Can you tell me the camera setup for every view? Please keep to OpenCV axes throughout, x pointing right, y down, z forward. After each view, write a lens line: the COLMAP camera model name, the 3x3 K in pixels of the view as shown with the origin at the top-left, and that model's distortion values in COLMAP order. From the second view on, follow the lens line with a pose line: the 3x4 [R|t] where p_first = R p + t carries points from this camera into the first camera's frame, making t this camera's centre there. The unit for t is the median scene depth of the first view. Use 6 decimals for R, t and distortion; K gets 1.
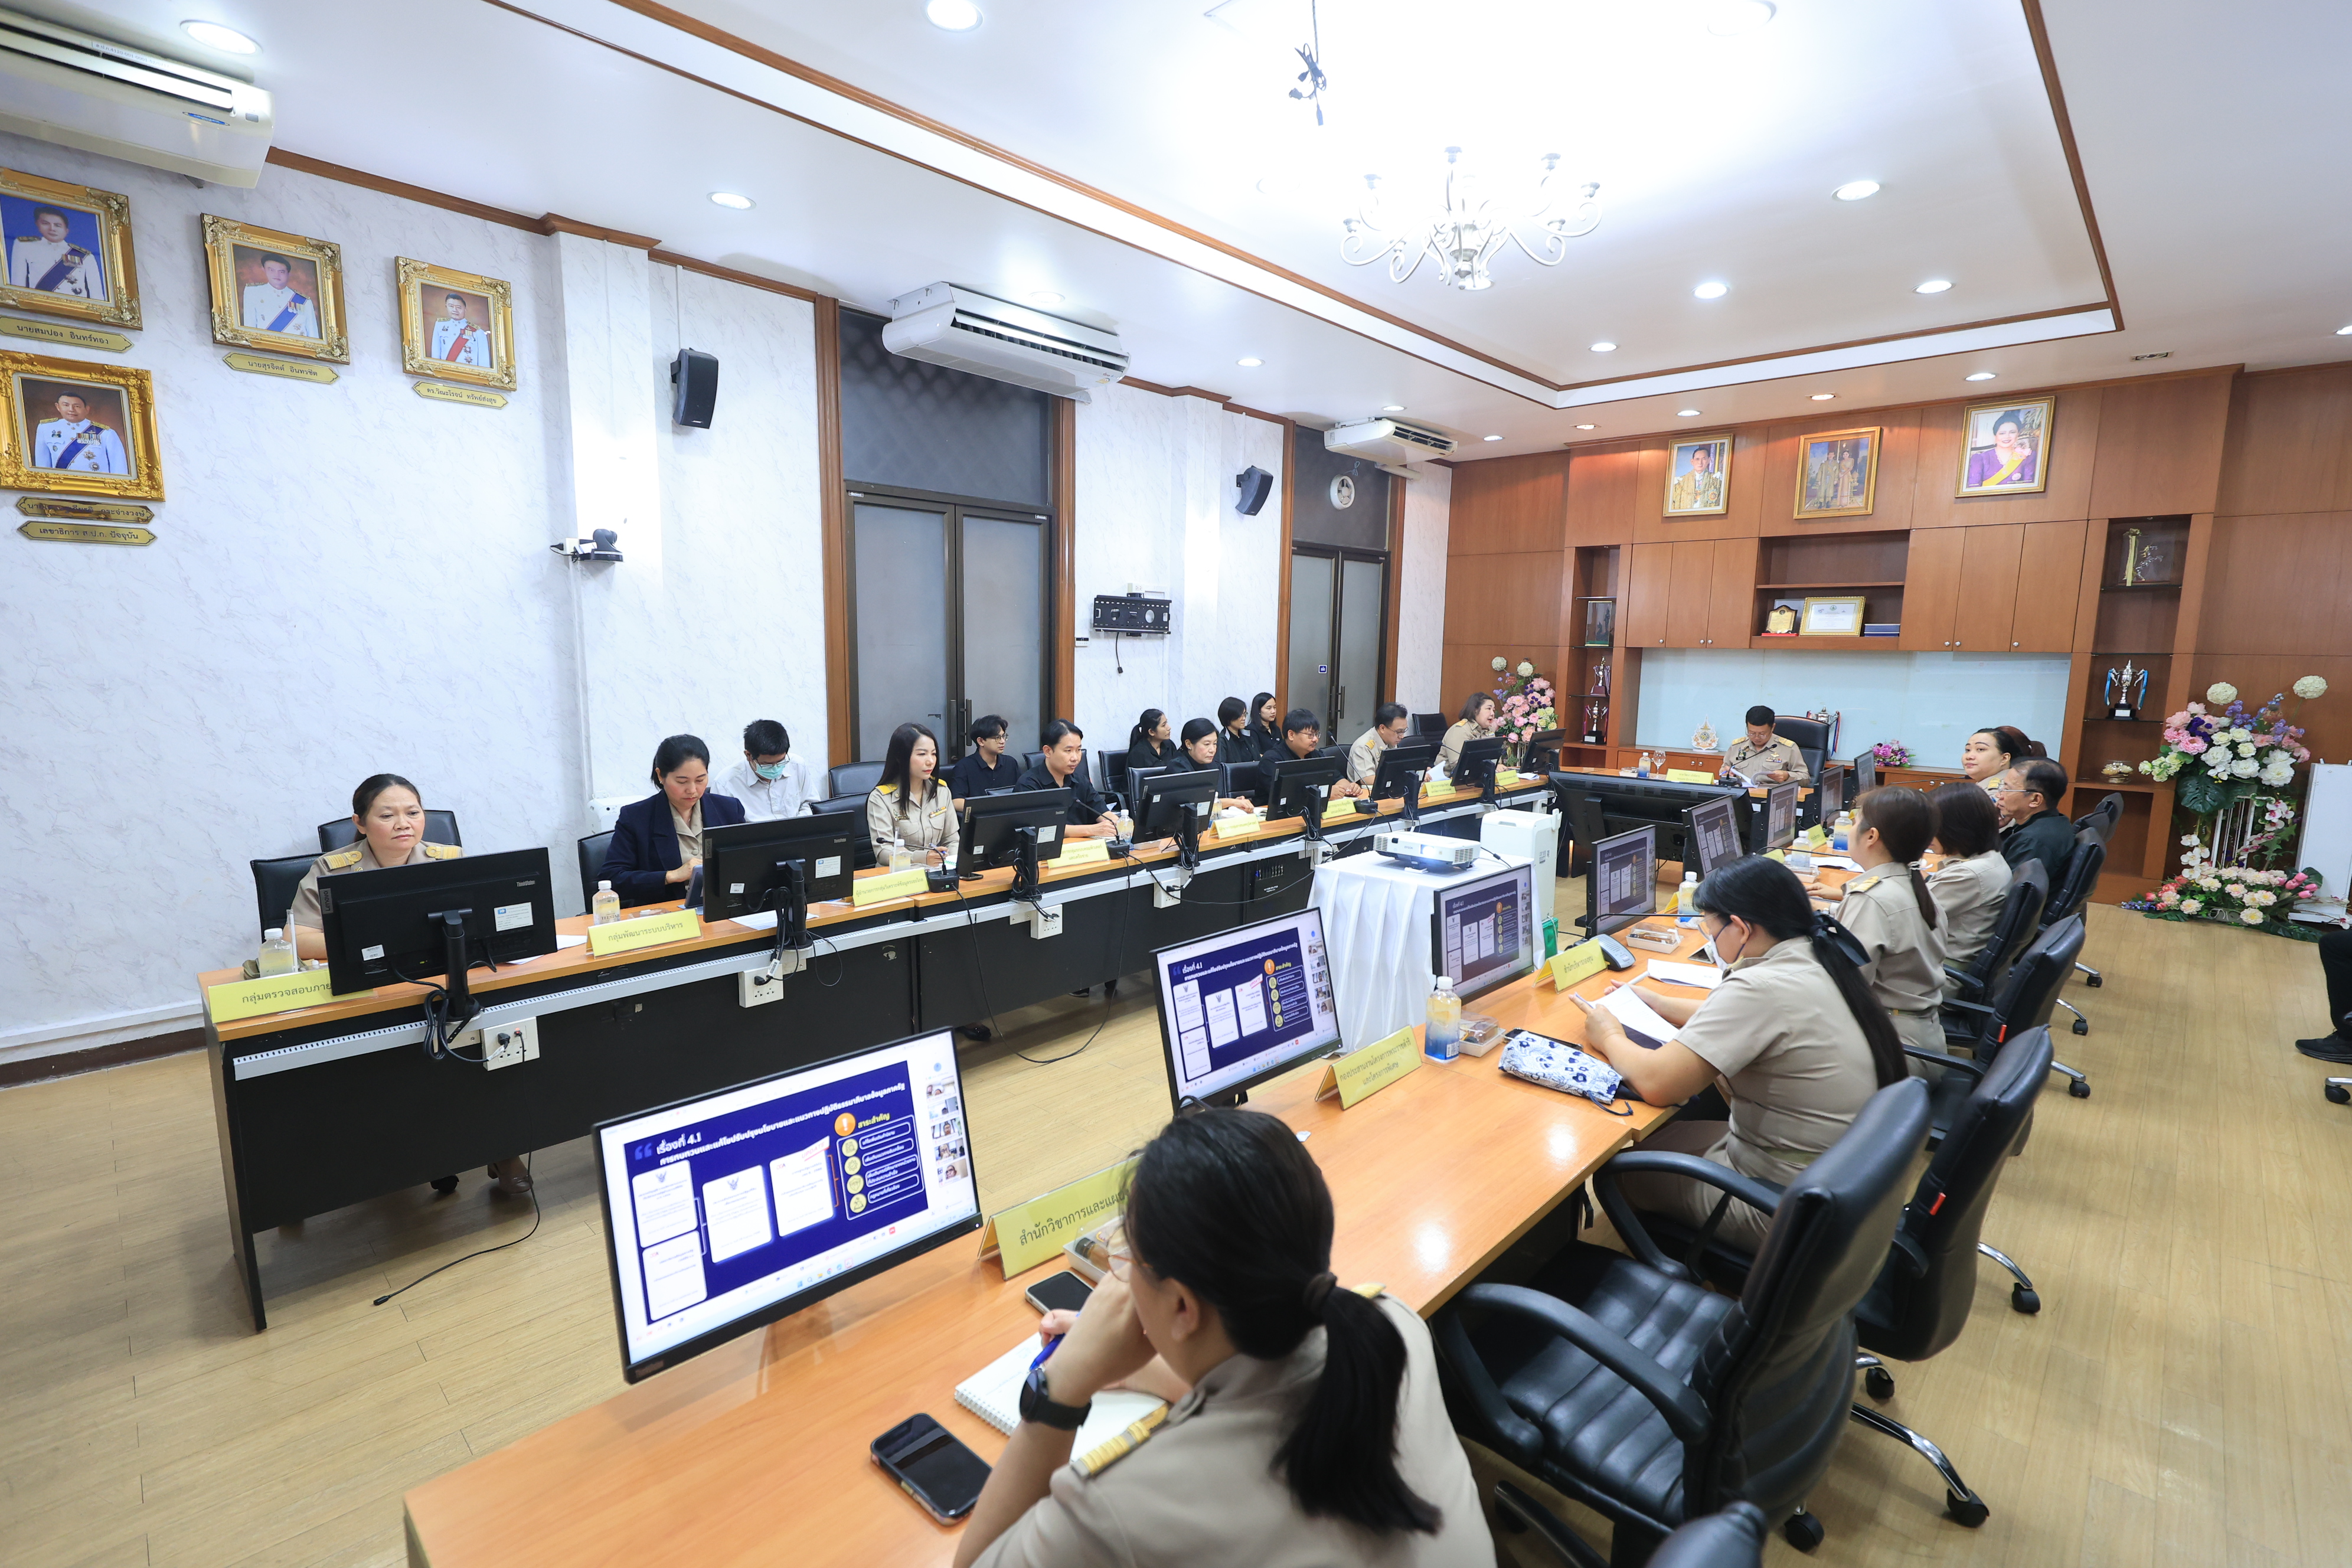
lens RADIAL K [[1058.0, 0, 1191.3], [0, 1058.0, 791.4], [0, 0, 1]] dist [-0.000825, -0.000552]
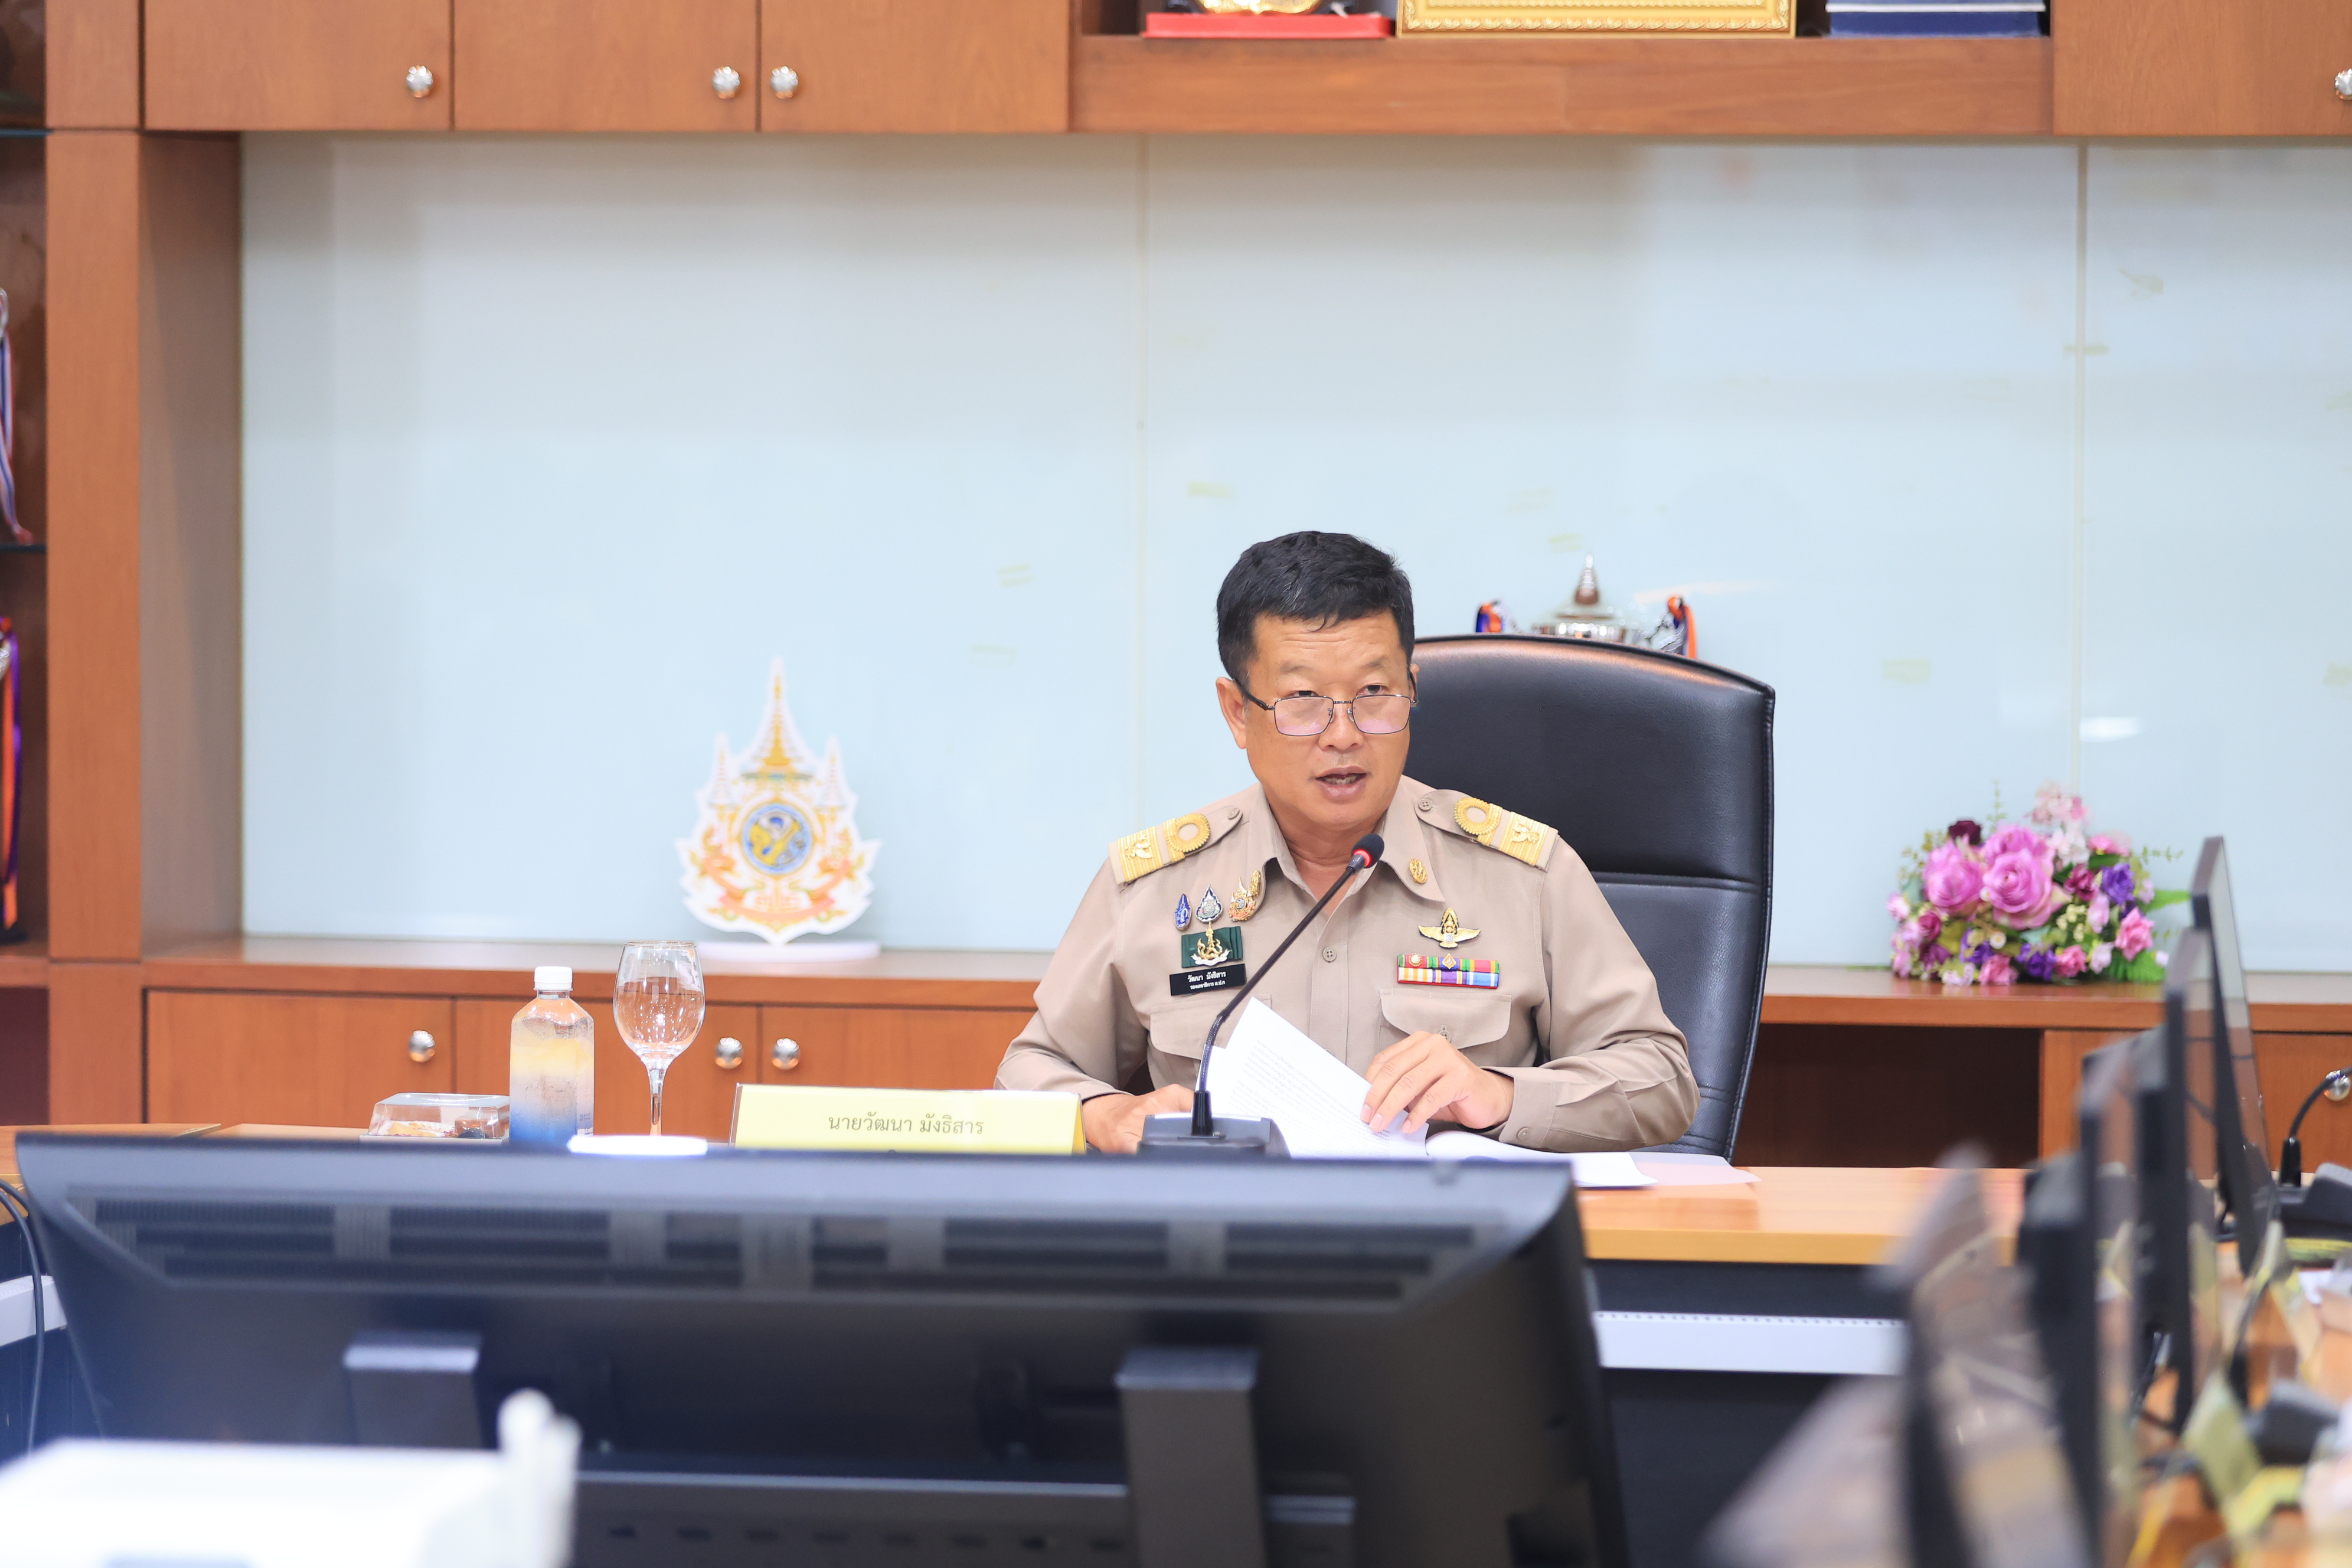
lens RADIAL K [[9354.7, 0, 1158.7], [0, 9354.7, 806.0], [0, 0, 1]] dist [0.087186, 0.000000]
pose [[0.832690, -0.039763, 0.552310, -0.112588], [0.081531, 0.995352, -0.051262, 0.006733], [-0.547704, 0.087716, 0.832061, 0.064783]]
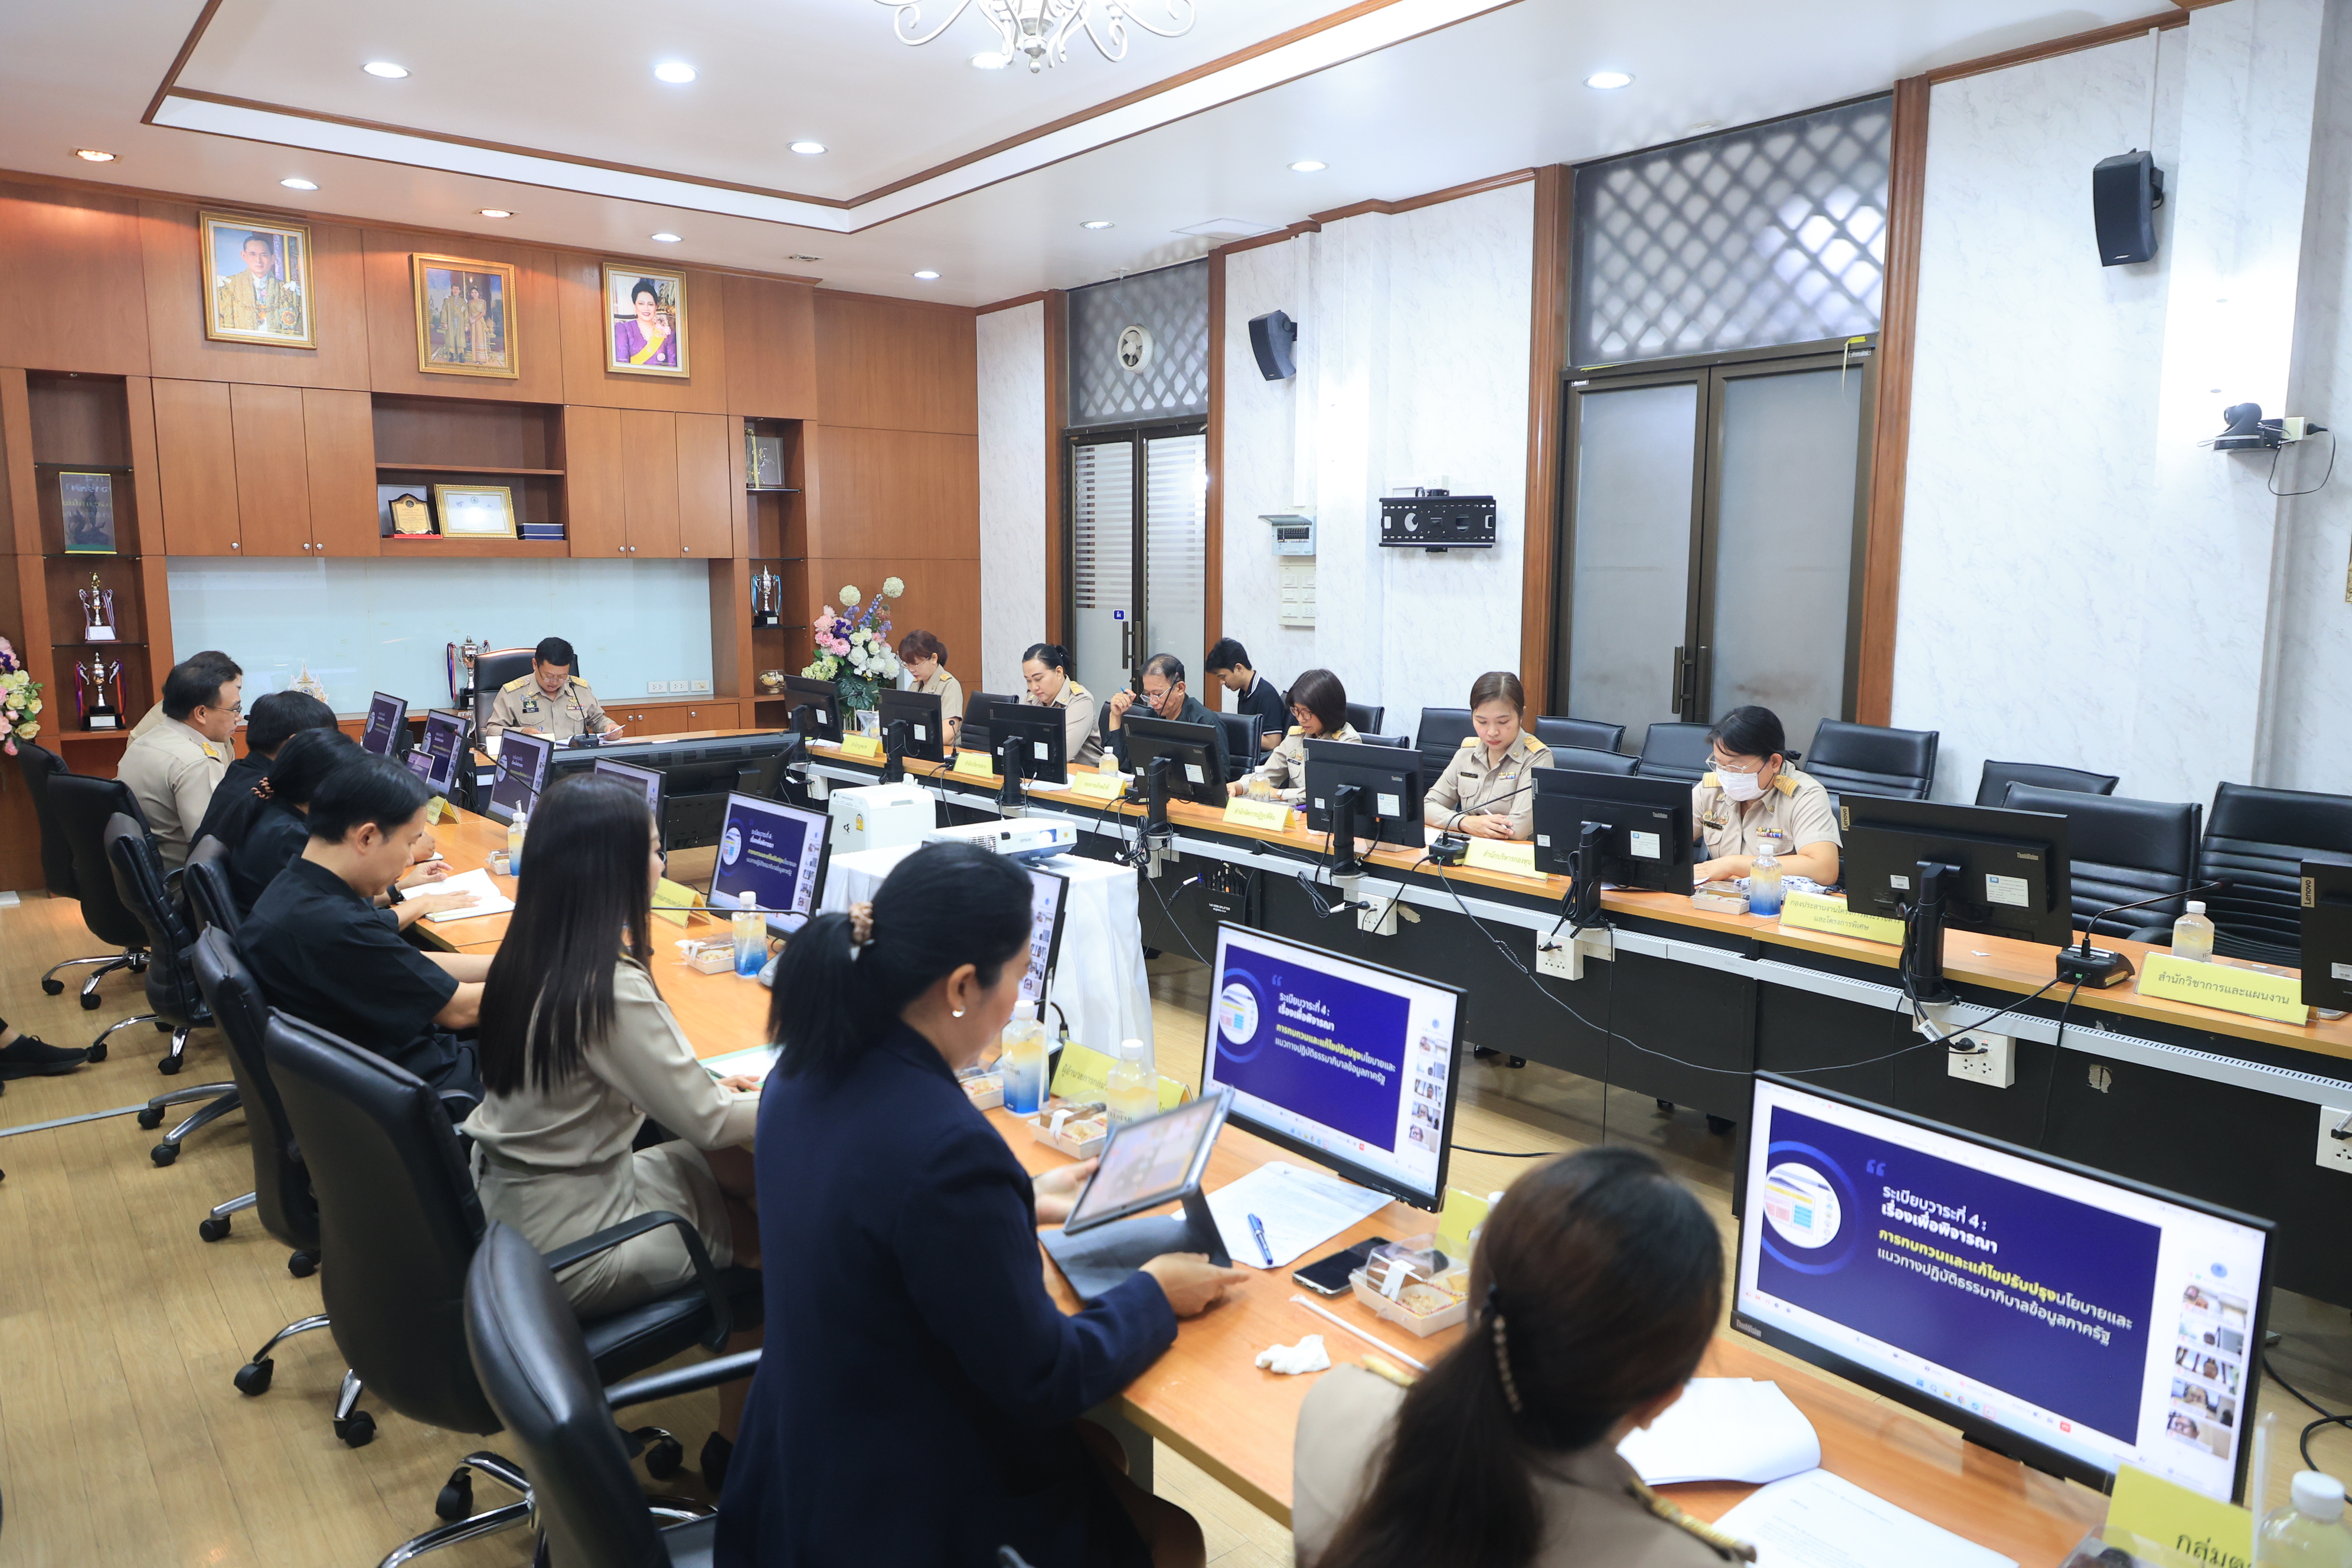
lens RADIAL K [[1579.8, 0, 1172.8], [0, 1579.8, 772.9], [0, 0, 1]] dist [0.001743, 0.002890]
pose [[0.123236, -0.142114, 0.982149, -0.501546], [0.137018, 0.982651, 0.124994, -0.066212], [-0.982873, 0.119169, 0.140570, 0.445626]]
